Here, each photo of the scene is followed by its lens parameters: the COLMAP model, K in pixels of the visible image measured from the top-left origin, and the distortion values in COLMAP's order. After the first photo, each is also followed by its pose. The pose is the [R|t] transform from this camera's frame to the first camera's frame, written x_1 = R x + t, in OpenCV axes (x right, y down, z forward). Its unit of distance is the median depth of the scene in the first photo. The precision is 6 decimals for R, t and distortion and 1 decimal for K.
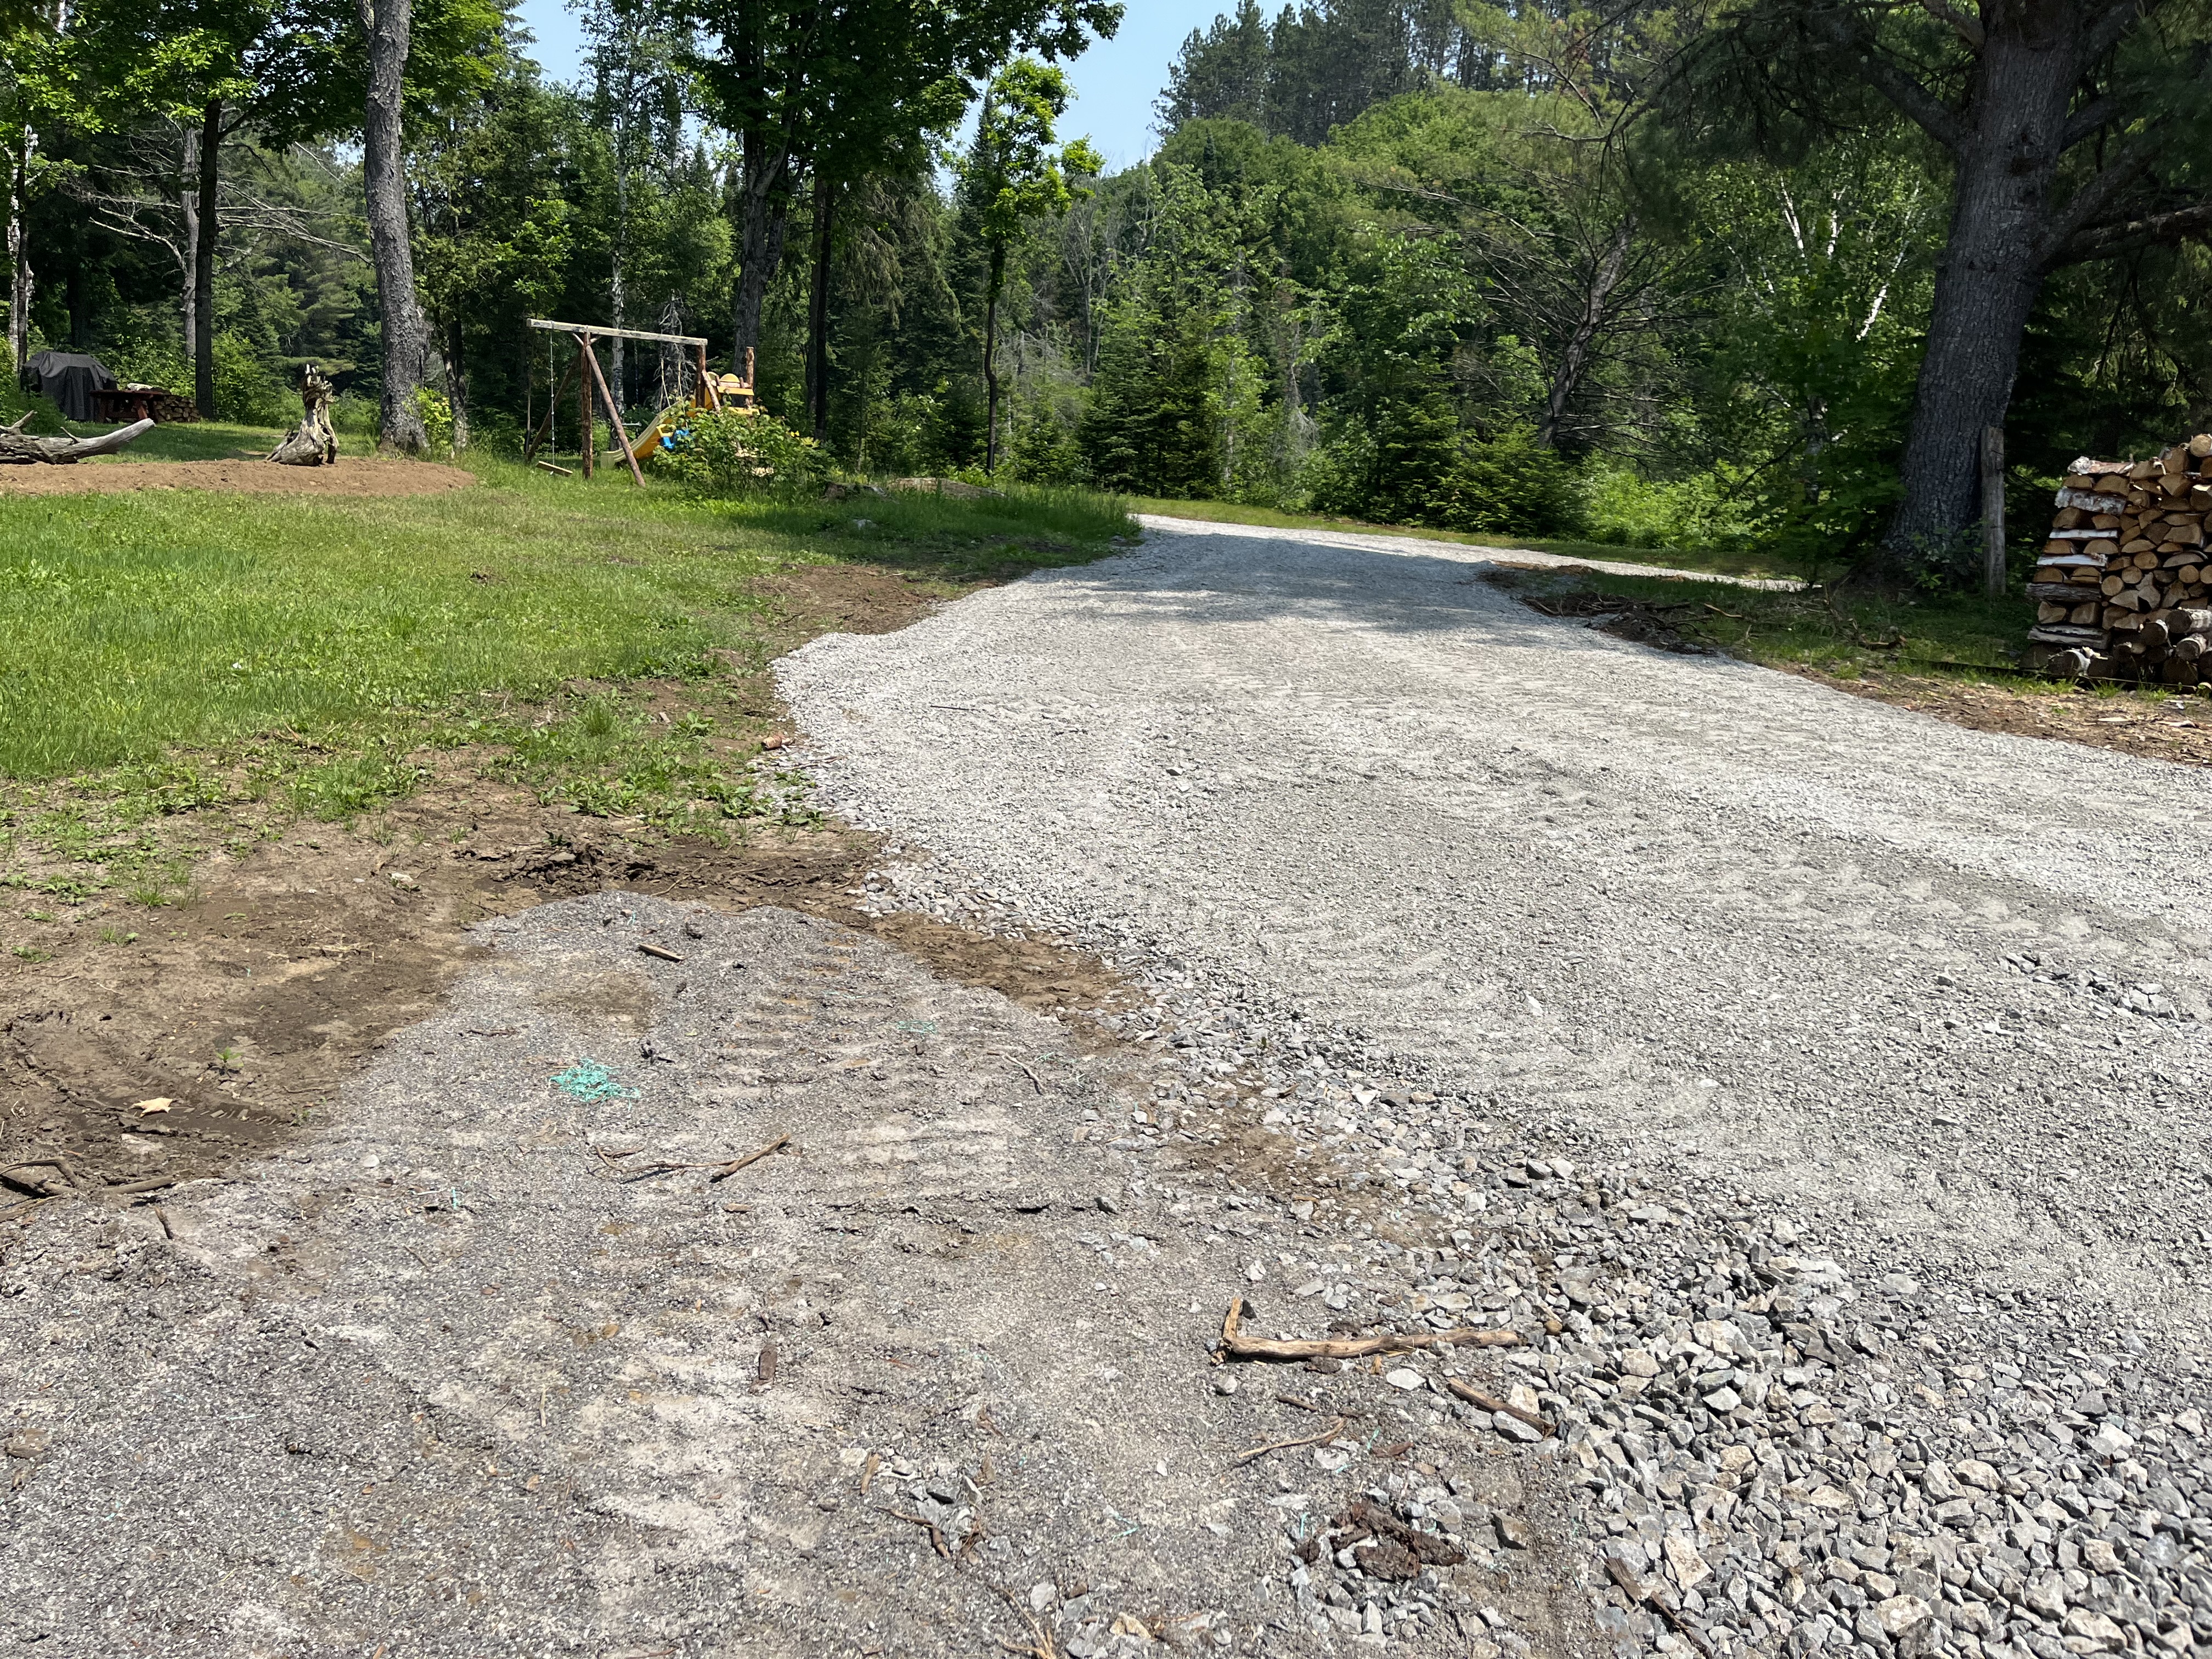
lens RADIAL K [[1661.2, 0, 1043.0], [0, 1661.2, 821.1], [0, 0, 1]] dist [0.074088, -0.080657]
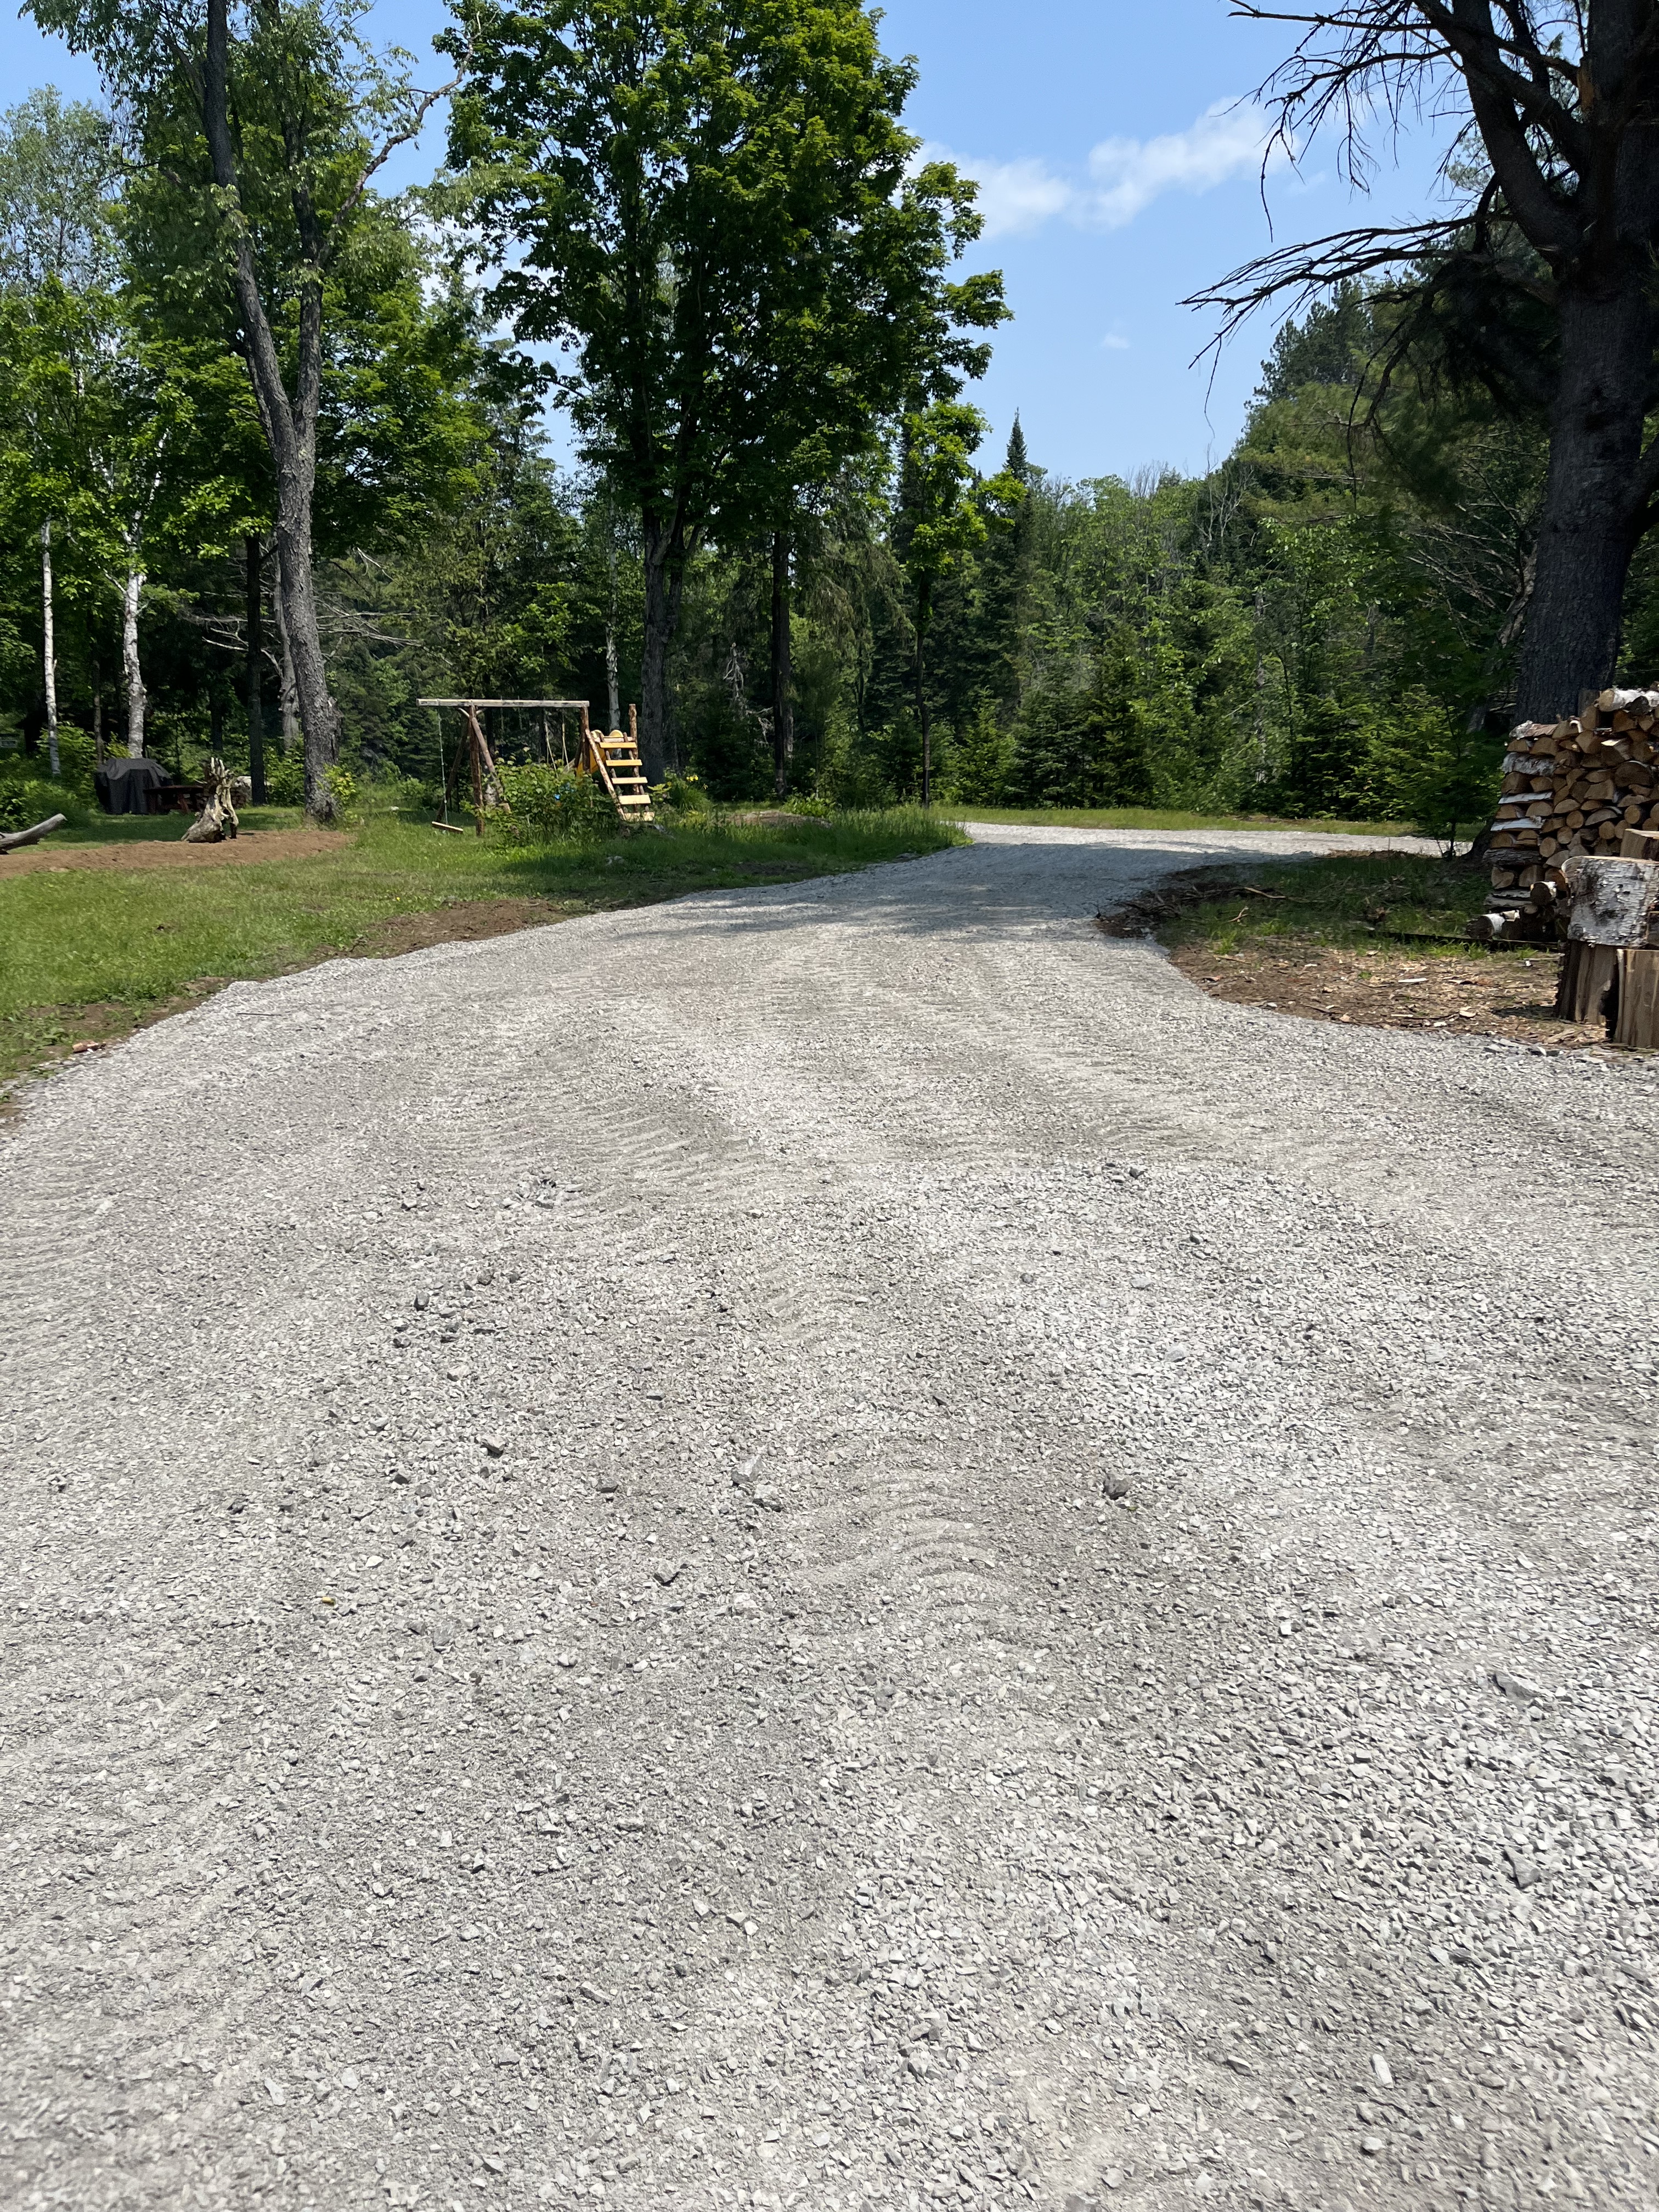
lens RADIAL K [[1661.2, 0, 822.1], [0, 1661.2, 1110.3], [0, 0, 1]] dist [0.074088, -0.080657]
pose [[0.968196, -0.029015, -0.248503, 0.231094], [0.023925, 0.999438, -0.023477, 0.014817], [0.249045, 0.016785, 0.968346, -0.034196]]
